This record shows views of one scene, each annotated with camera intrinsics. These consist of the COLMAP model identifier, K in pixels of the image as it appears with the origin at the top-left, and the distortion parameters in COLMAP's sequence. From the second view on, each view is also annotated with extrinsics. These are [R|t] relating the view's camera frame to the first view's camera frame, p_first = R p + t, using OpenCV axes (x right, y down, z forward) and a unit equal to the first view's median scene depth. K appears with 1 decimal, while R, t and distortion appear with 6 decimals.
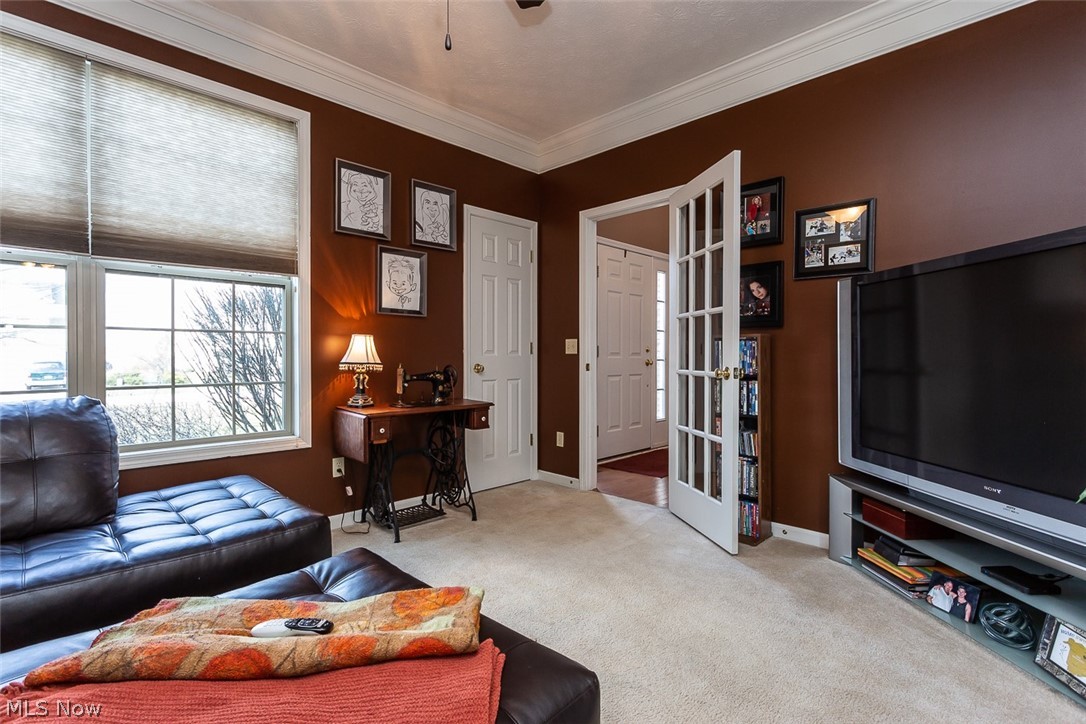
lens RADIAL K [[513.9, 0, 541.5], [0, 513.9, 359.8], [0, 0, 1]] dist [-0.000245, 0.000169]
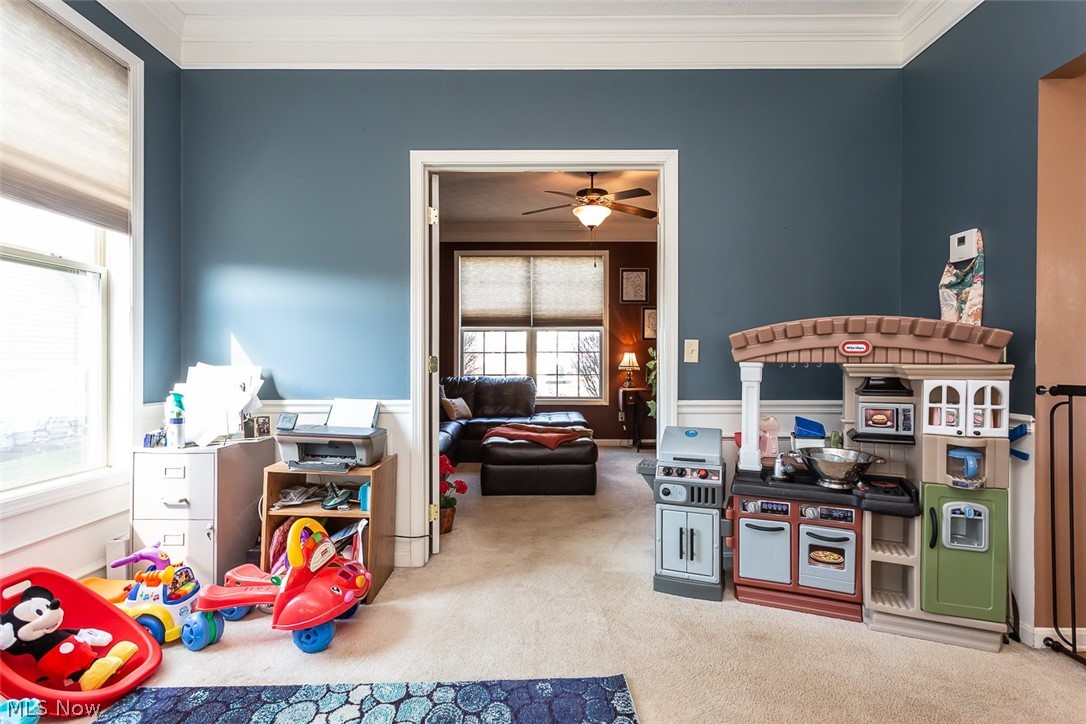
lens RADIAL K [[513.9, 0, 542.4], [0, 513.9, 362.7], [0, 0, 1]] dist [-0.000245, 0.000169]
pose [[0.698678, 0.001068, -0.715435, 0.975954], [-0.000537, 0.999999, 0.000968, -0.011022], [0.715436, -0.000292, 0.698678, -0.764978]]
